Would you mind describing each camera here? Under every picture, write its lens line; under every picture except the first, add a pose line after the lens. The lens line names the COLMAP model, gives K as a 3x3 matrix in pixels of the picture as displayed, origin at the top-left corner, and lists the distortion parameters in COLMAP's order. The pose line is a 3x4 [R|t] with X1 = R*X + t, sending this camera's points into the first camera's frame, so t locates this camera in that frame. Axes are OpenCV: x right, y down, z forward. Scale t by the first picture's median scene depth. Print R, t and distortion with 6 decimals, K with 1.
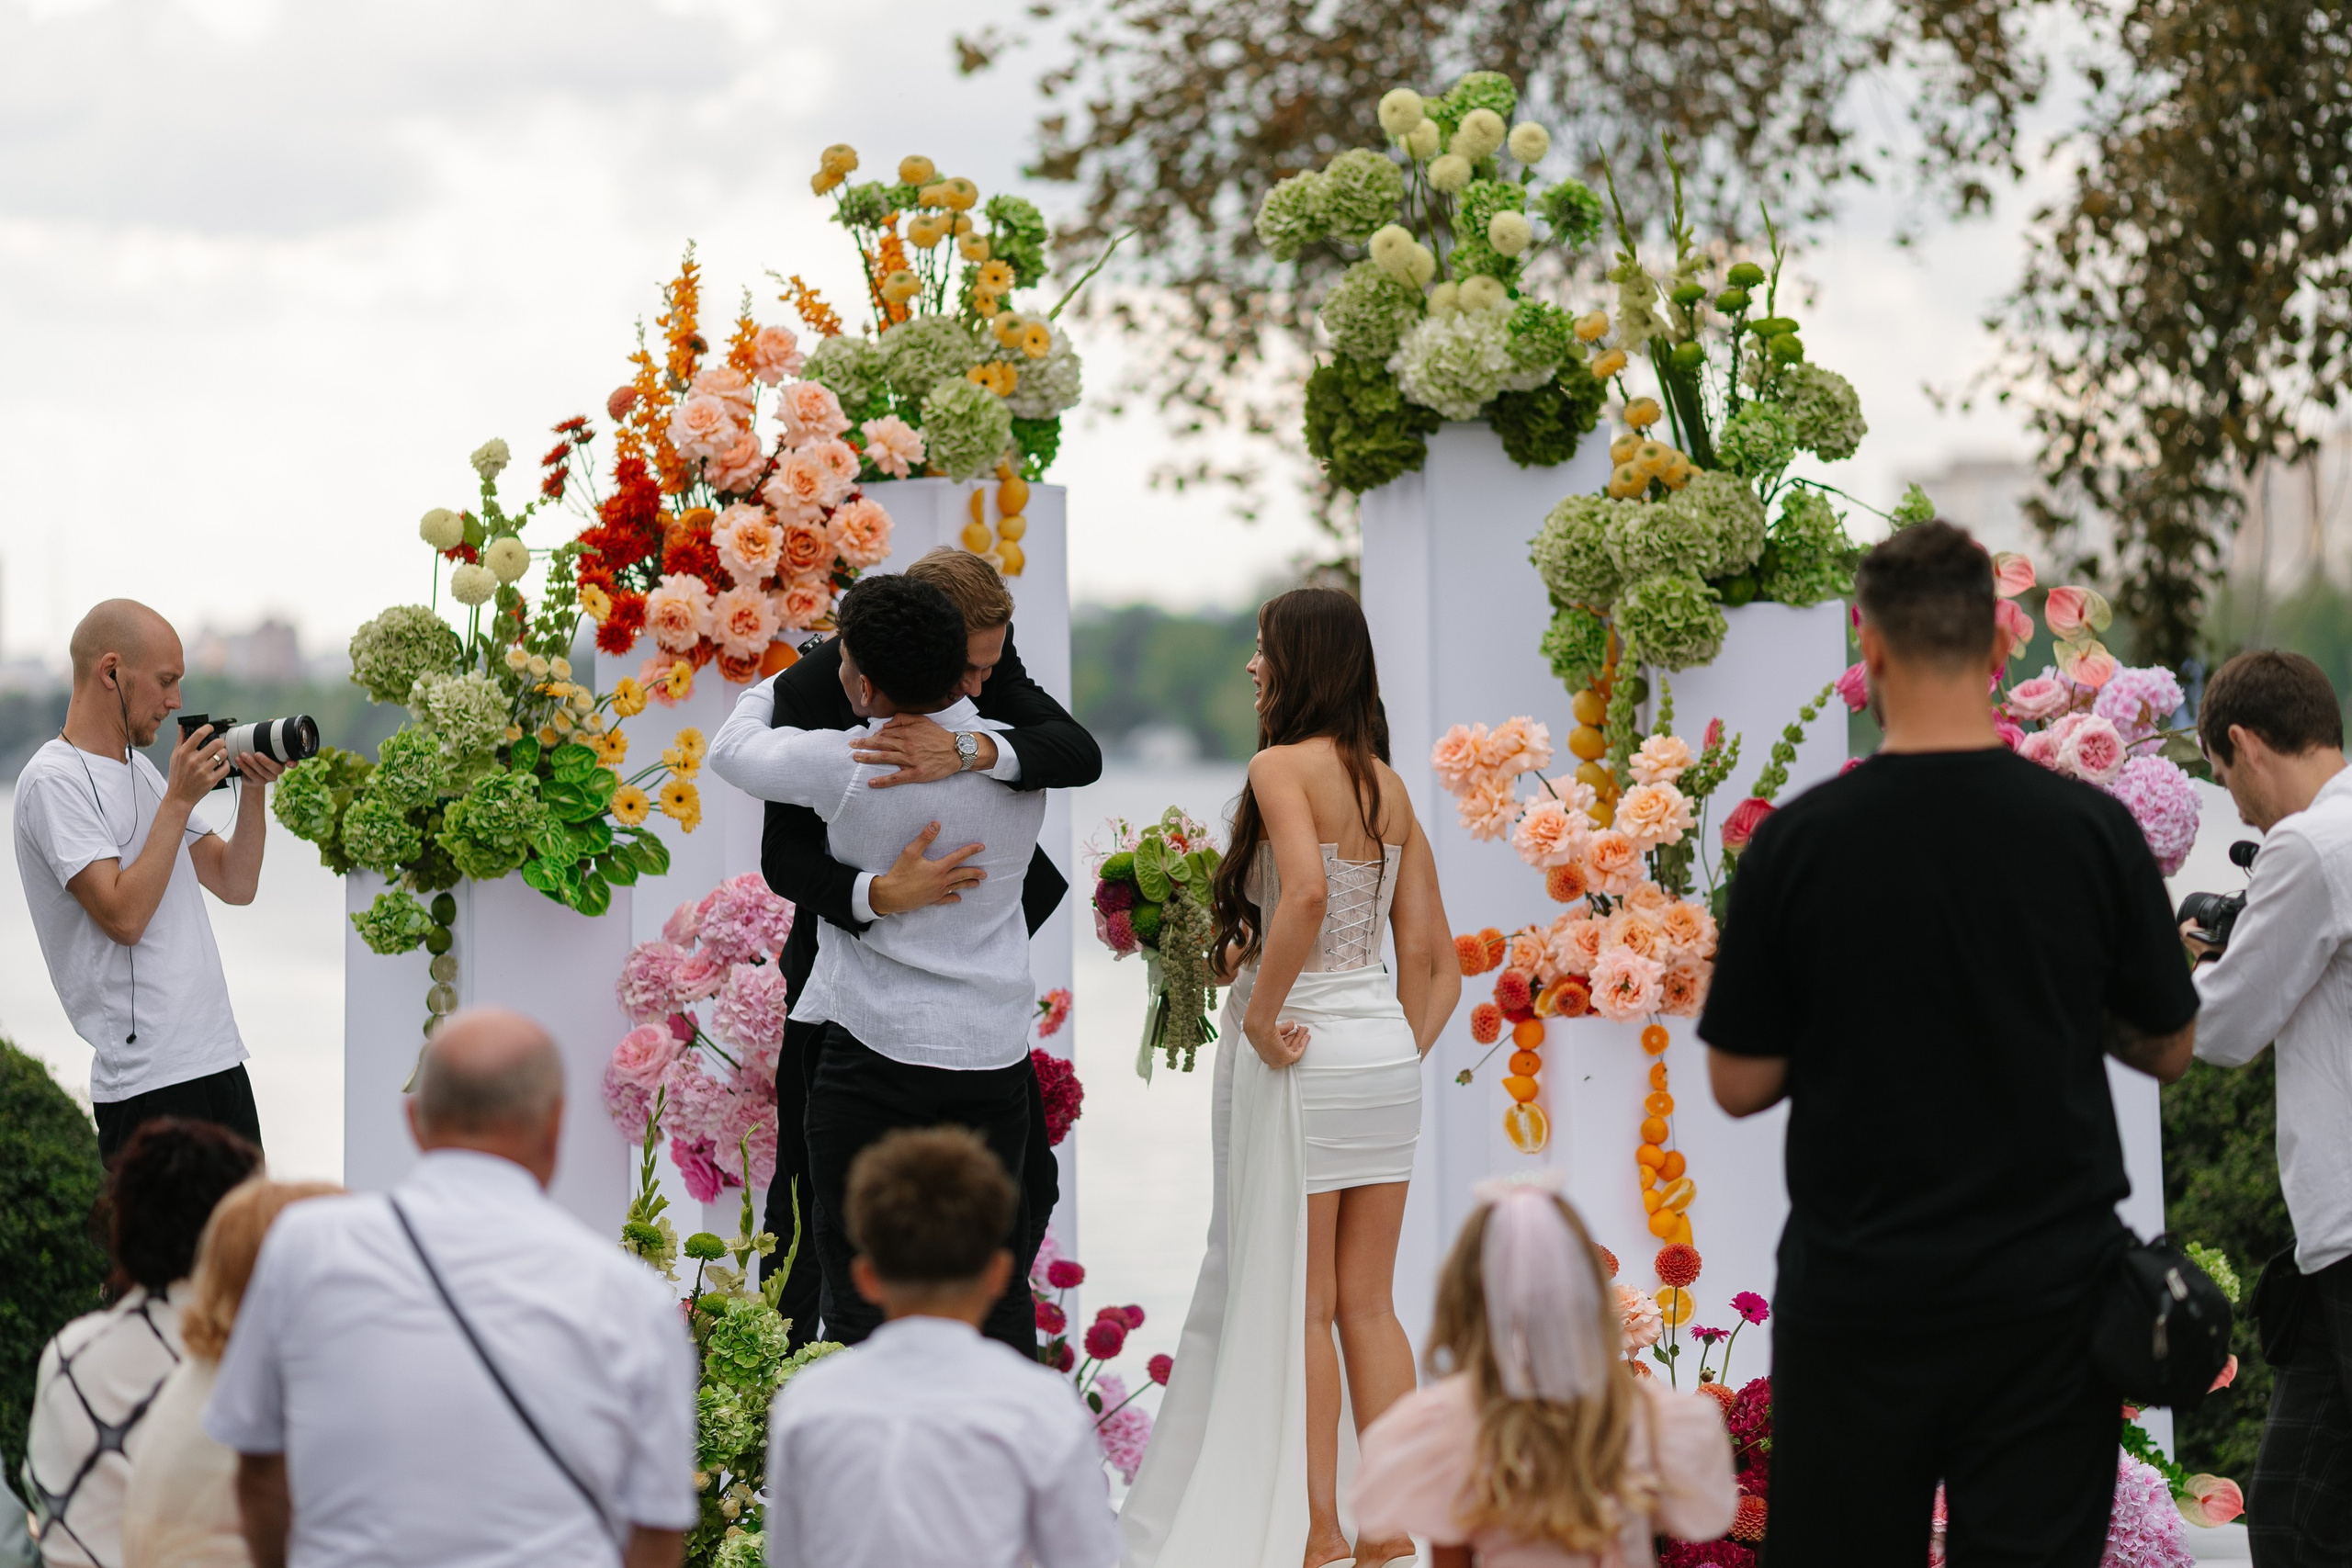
lens RADIAL K [[9101.6, 0, 1189.5], [0, 9101.6, 779.0], [0, 0, 1]] dist [-0.072231, 0.000000]
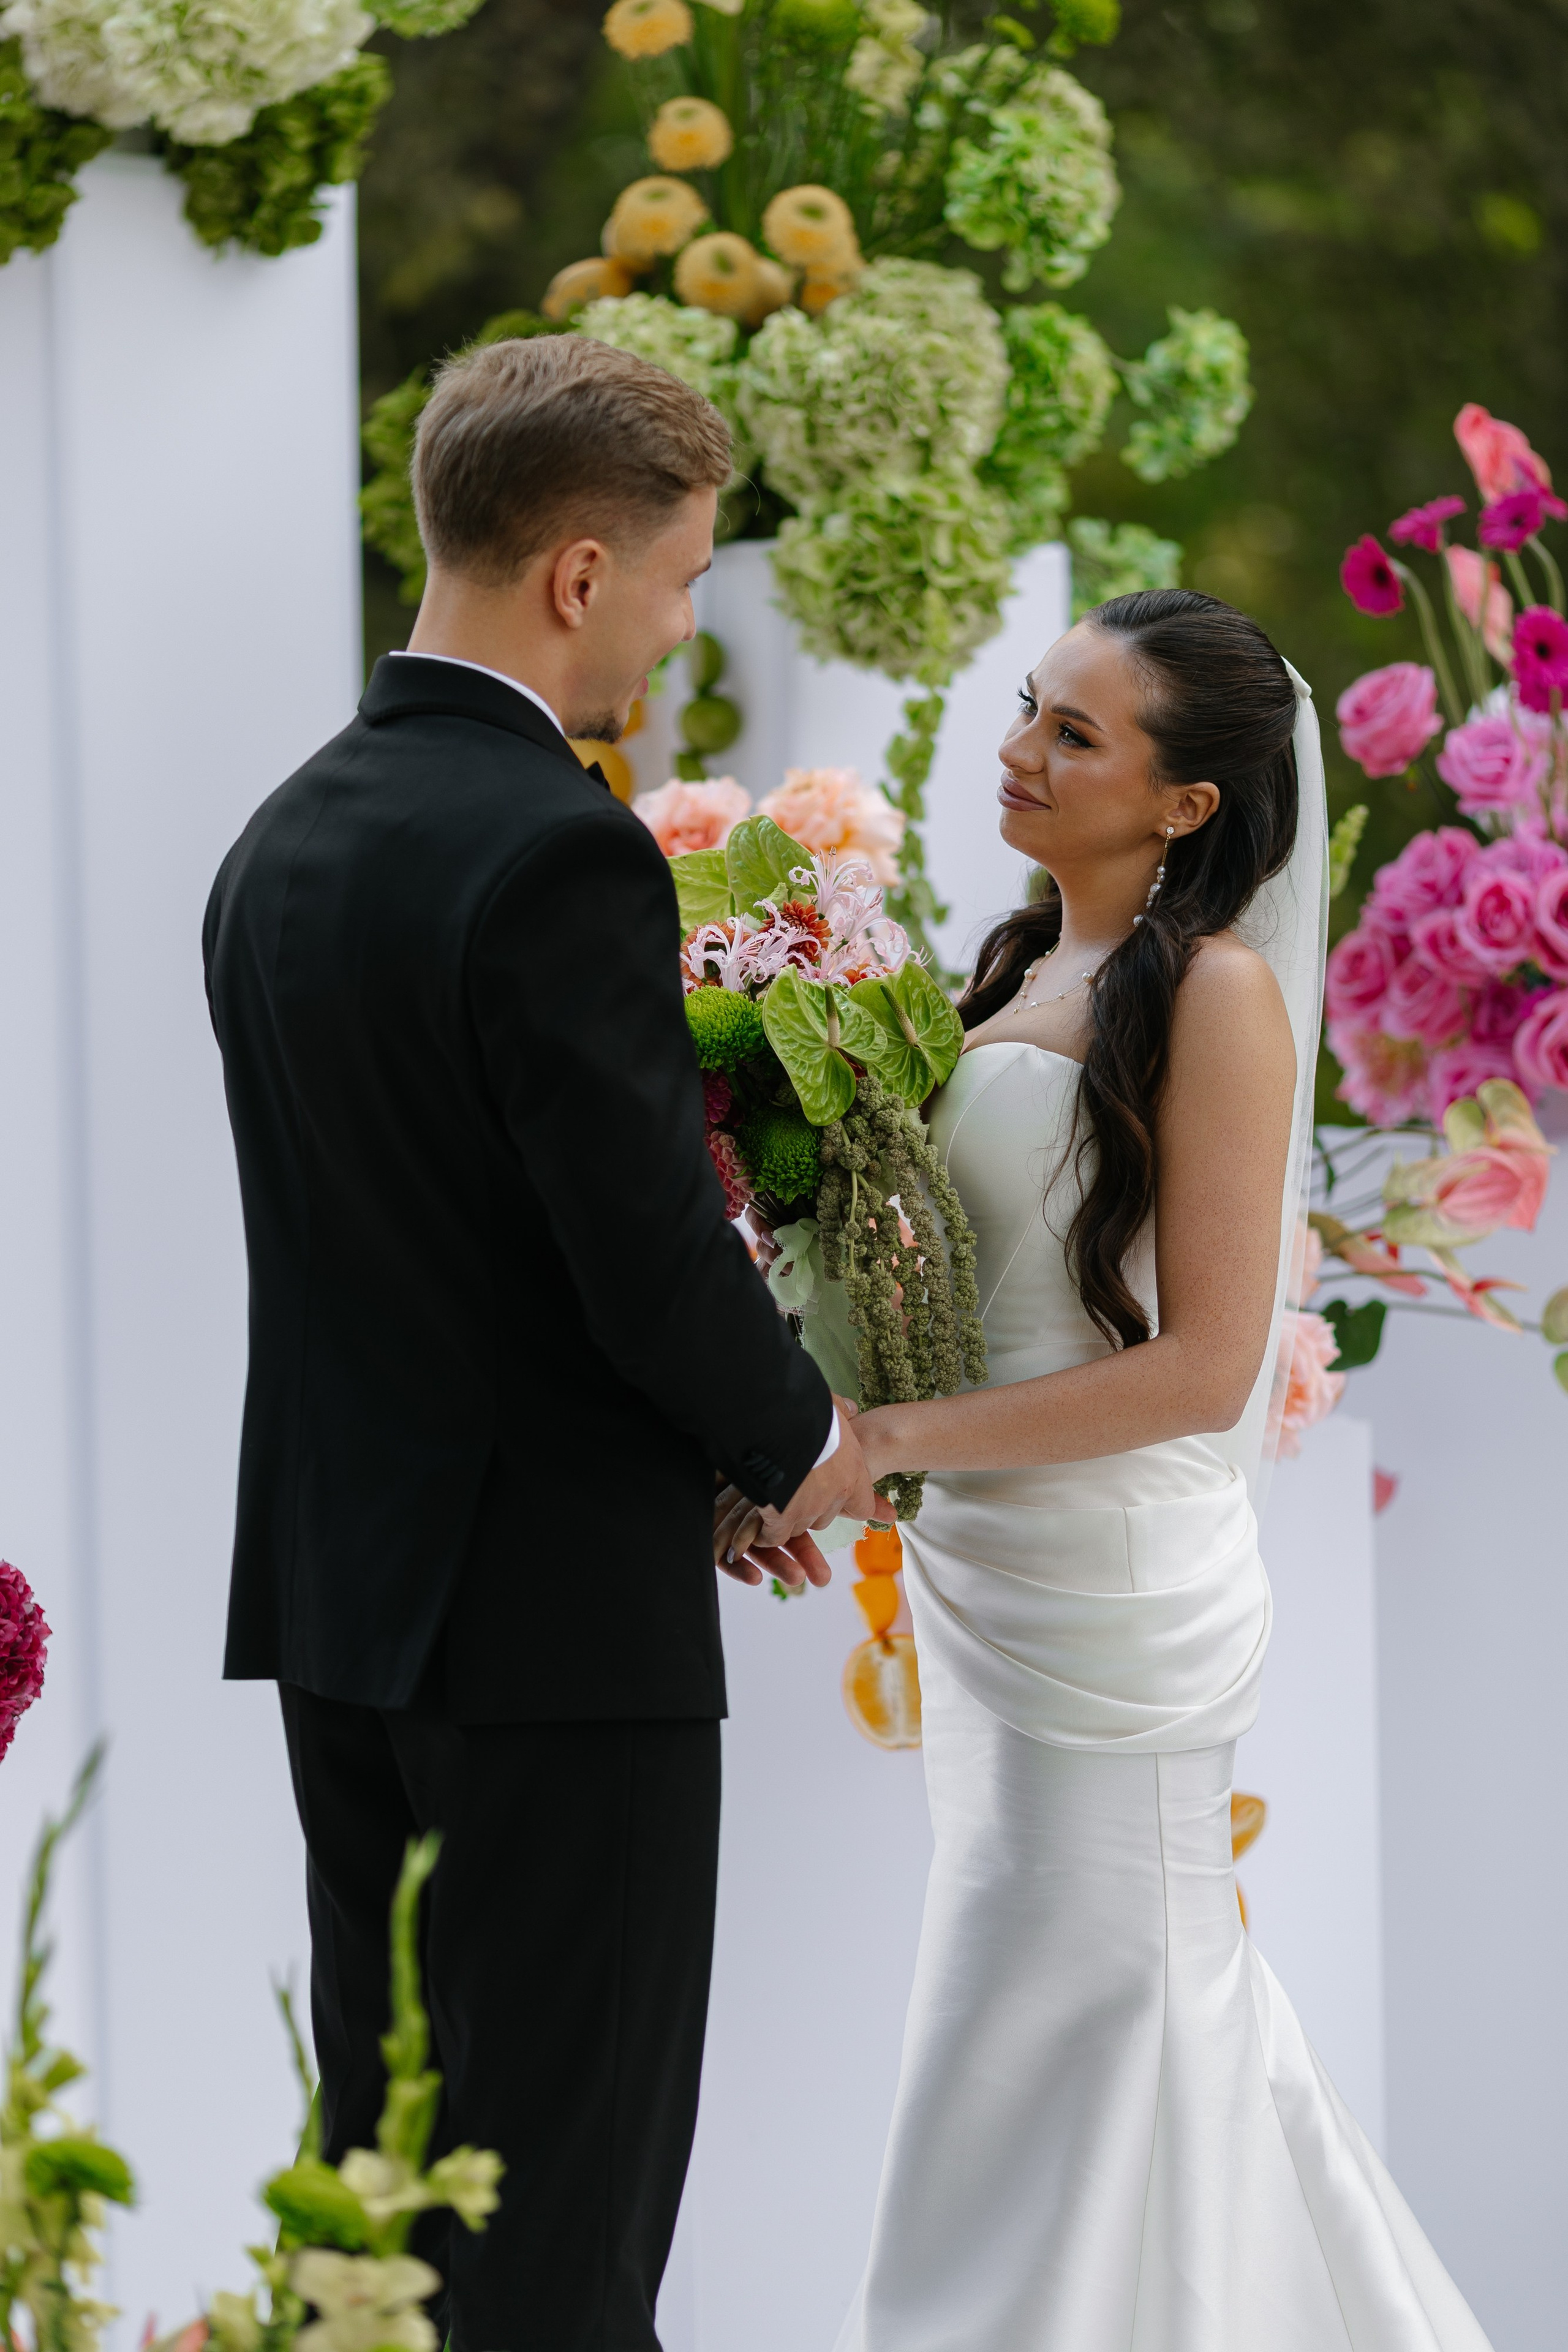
lens RADIAL K [[9102.5, 0, 678.3], [0, 9102.5, 1025.6], [0, 0, 1]] dist [-0.072231, 0.000000]
pose [[0.860179, 0.009371, 0.509906, -0.191101], [-0.009829, 0.999950, -0.001796, 0.006487], [-0.509898, -0.003466, 0.860228, 0.603181]]
